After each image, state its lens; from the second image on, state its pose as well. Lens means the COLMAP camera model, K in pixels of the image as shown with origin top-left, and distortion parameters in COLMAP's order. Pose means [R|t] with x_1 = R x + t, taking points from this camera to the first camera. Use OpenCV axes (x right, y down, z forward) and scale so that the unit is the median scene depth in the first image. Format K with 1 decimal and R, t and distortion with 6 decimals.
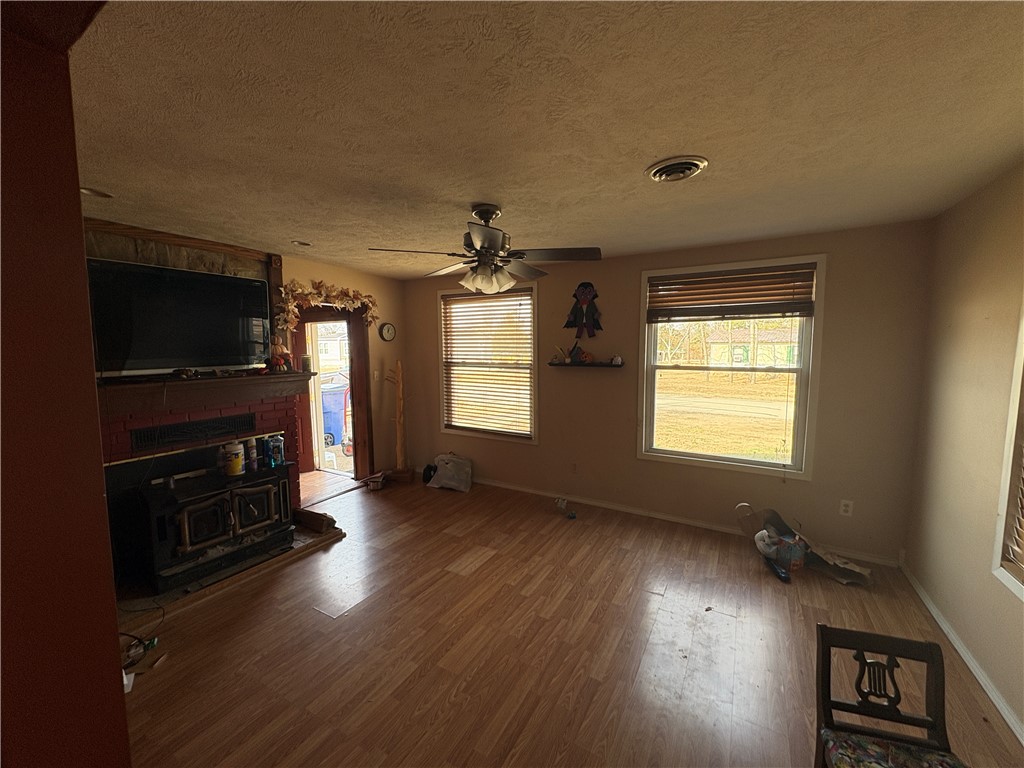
lens RADIAL K [[407.4, 0, 512.0], [0, 407.4, 384.0], [0, 0, 1]] dist [-0.000160, 0.000063]
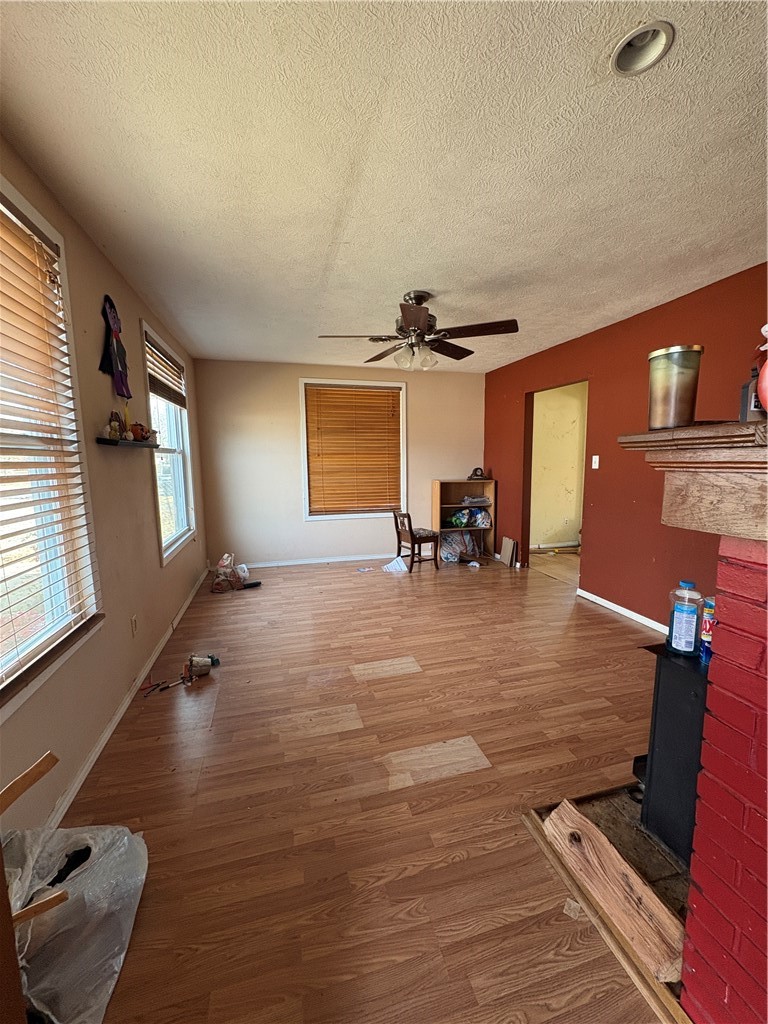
lens RADIAL K [[407.4, 0, 384.0], [0, 407.4, 512.0], [0, 0, 1]] dist [-0.000160, 0.000063]
pose [[-0.709223, -0.082733, 0.700113, -0.647249], [0.077901, 0.977811, 0.194464, -0.047427], [-0.700667, 0.192458, -0.687041, 1.496710]]
